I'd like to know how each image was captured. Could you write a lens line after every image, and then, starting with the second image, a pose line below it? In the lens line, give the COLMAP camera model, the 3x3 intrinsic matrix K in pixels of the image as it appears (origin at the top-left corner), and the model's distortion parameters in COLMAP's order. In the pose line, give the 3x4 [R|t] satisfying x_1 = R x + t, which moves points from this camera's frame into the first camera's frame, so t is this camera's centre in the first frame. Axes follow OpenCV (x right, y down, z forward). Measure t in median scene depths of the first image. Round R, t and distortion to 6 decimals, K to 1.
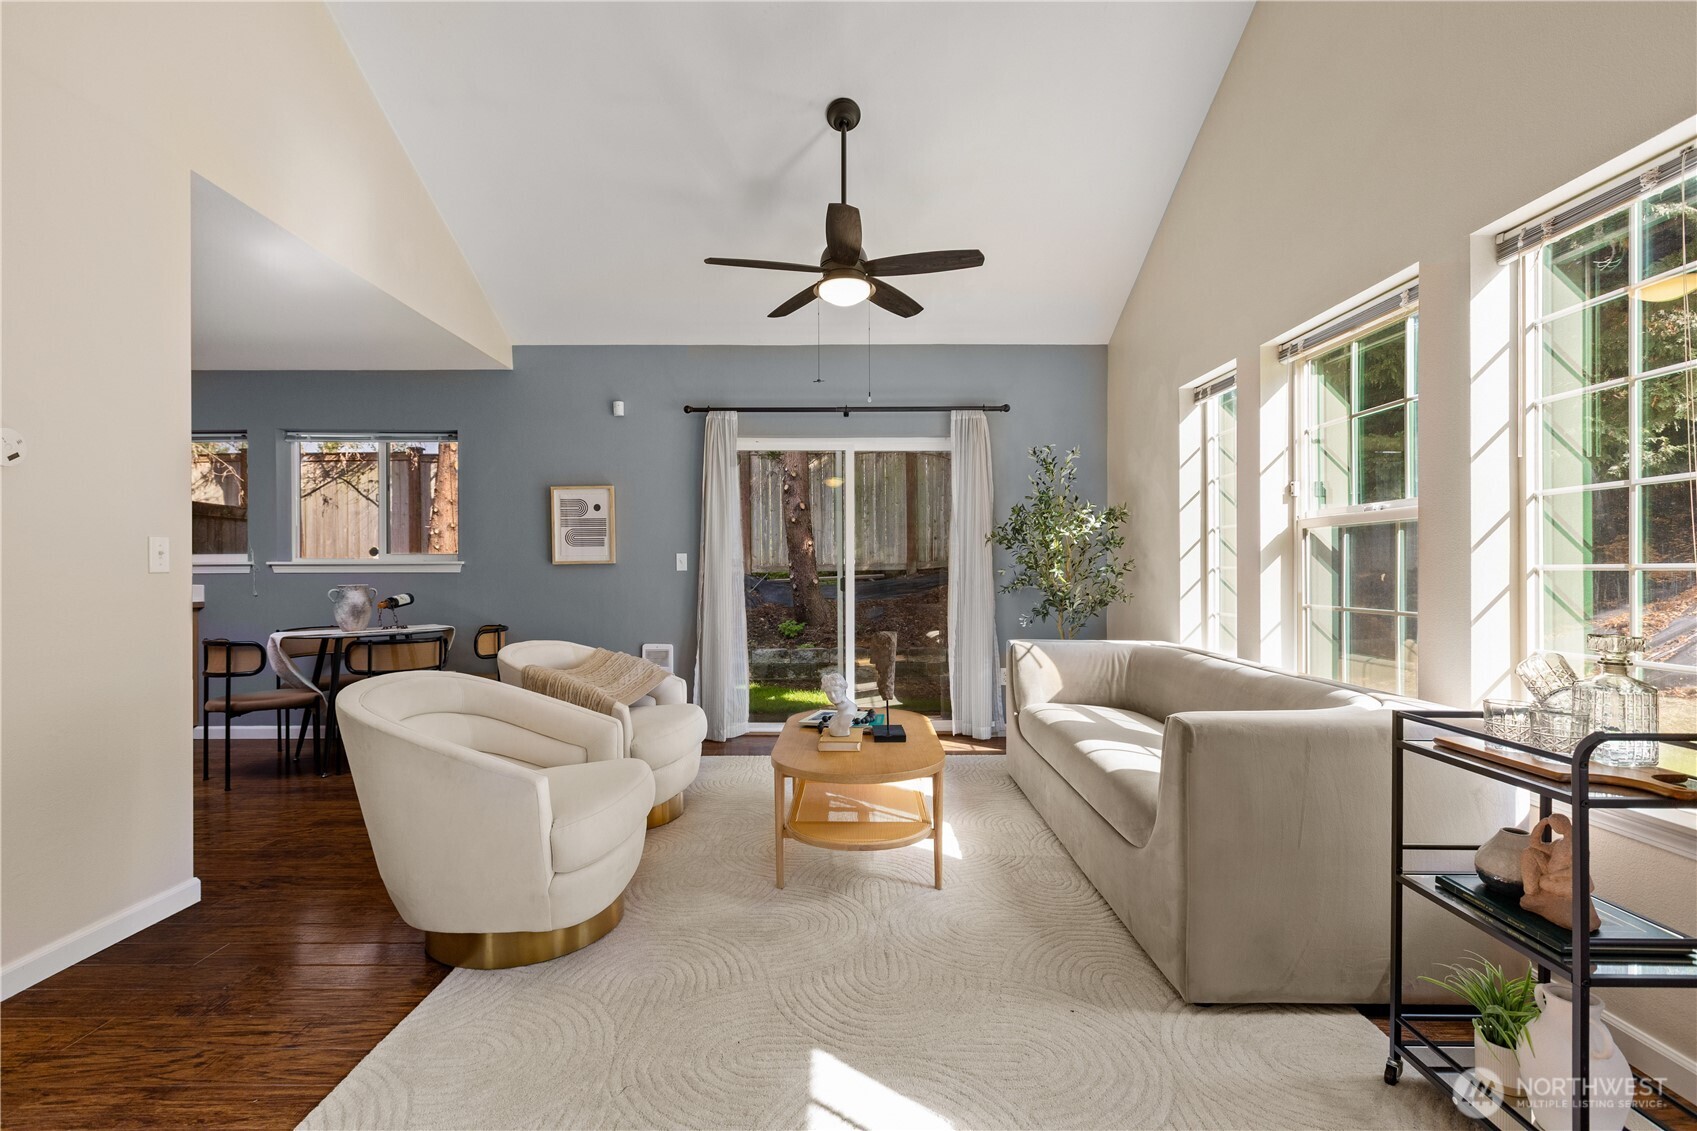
lens RADIAL K [[761.5, 0, 845.7], [0, 761.5, 579.0], [0, 0, 1]] dist [0.002157, -0.000299]
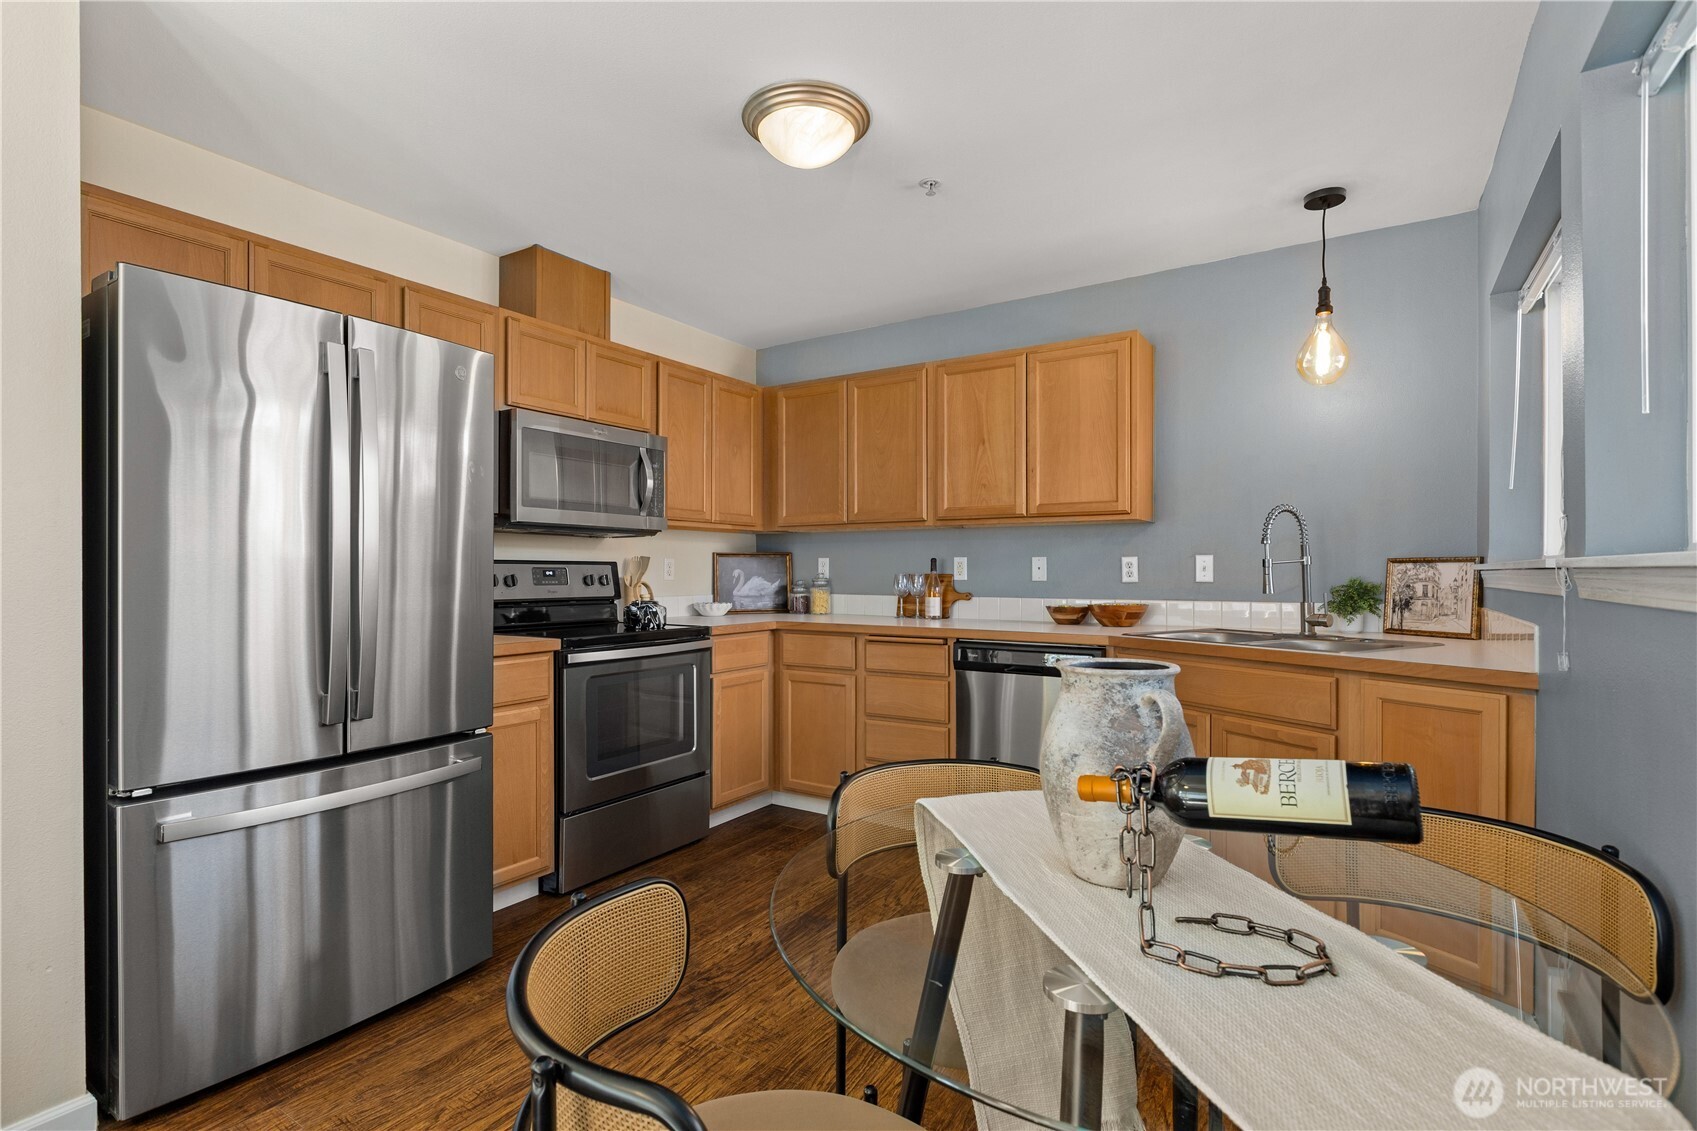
lens RADIAL K [[808.0, 0, 836.4], [0, 808.0, 571.4], [0, 0, 1]] dist [0.002377, -0.001487]
pose [[-0.555641, 0.005380, -0.831405, -0.357801], [-0.007950, 0.999899, 0.011783, -0.019528], [0.831384, 0.013157, -0.555543, 0.946452]]
